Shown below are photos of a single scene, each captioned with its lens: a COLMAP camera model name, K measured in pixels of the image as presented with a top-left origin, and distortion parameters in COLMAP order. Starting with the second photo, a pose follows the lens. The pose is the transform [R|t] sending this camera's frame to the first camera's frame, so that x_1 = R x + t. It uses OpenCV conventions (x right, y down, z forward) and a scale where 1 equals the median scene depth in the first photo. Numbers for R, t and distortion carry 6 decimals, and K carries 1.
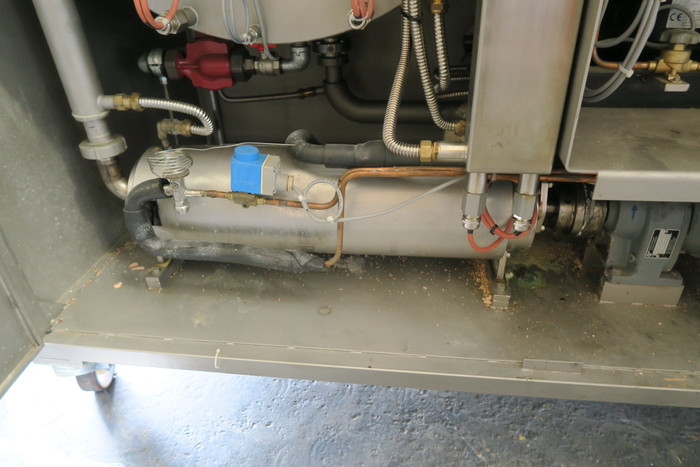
lens RADIAL K [[479.7, 0, 350.0], [0, 479.7, 233.5], [0, 0, 1]] dist [-0.026291, 0.004688]
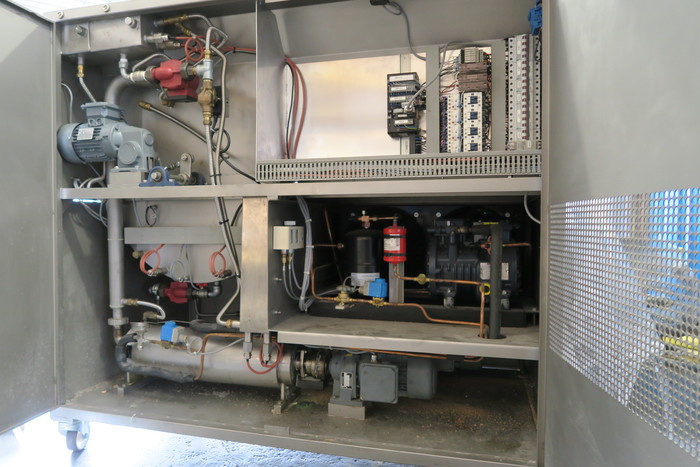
lens RADIAL K [[479.7, 0, 350.0], [0, 479.7, 233.5], [0, 0, 1]] dist [-0.026291, 0.004688]
pose [[0.990898, 0.044803, -0.126942, 0.865740], [-0.102332, 0.863374, -0.494079, 0.478923], [0.087462, 0.502572, 0.860100, -1.086746]]
